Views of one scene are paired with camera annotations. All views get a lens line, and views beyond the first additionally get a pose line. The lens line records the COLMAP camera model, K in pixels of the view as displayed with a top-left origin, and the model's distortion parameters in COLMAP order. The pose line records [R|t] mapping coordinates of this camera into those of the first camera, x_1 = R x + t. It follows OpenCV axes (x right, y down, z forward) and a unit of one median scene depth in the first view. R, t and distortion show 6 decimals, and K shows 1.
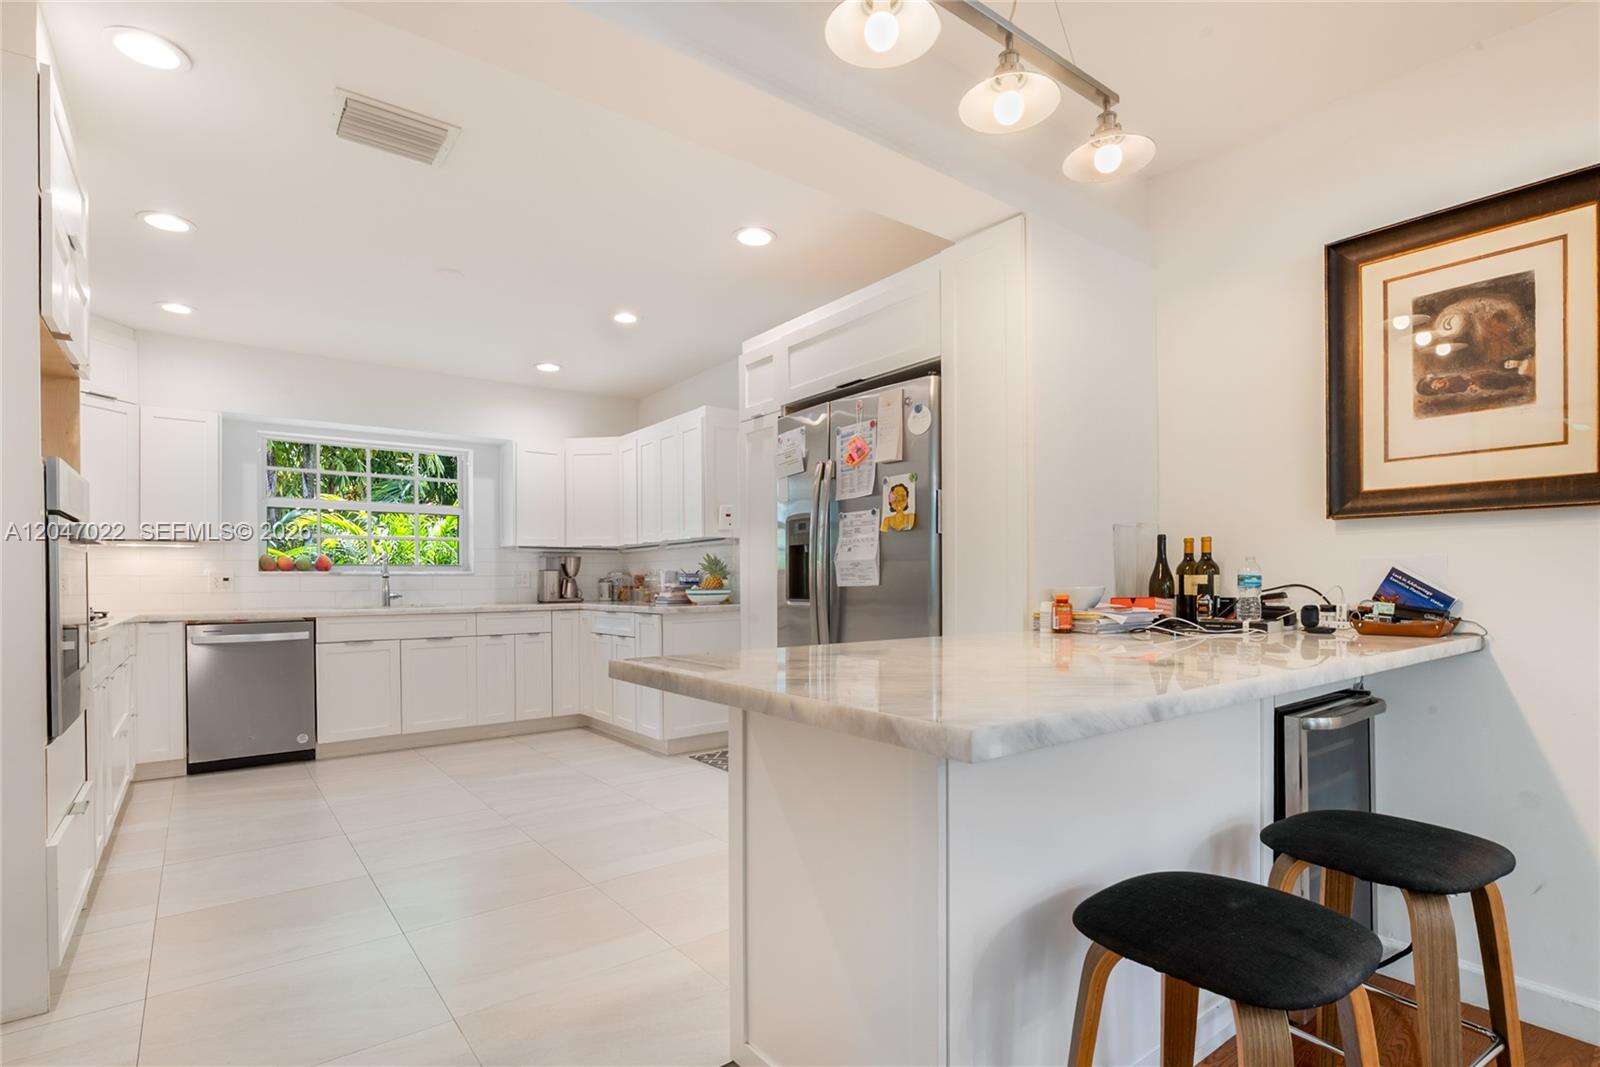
lens RADIAL K [[760.7, 0, 795.6], [0, 760.7, 576.1], [0, 0, 1]] dist [-0.006274, -0.001226]
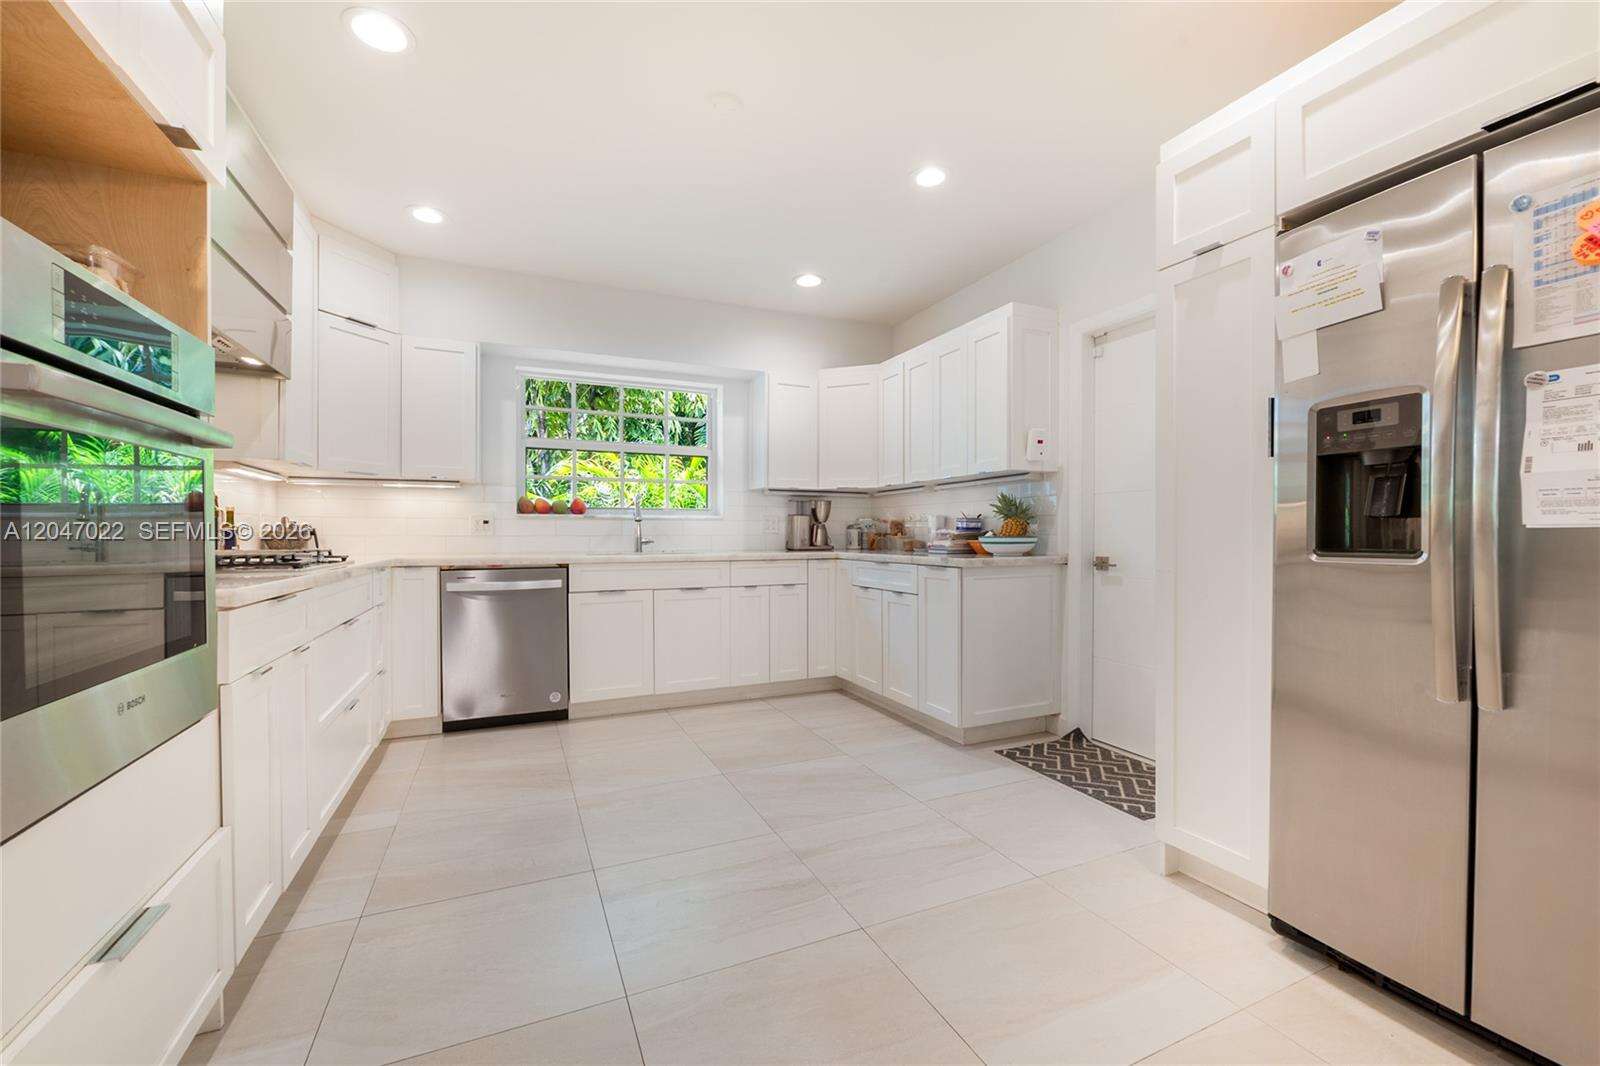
lens RADIAL K [[662.7, 0, 801.9], [0, 662.7, 536.1], [0, 0, 1]] dist [0.000112, 0.000141]
pose [[0.970659, 0.008287, -0.240318, -0.153887], [-0.005345, 0.999903, 0.012892, 0.008558], [0.240401, -0.011230, 0.970609, 0.267219]]
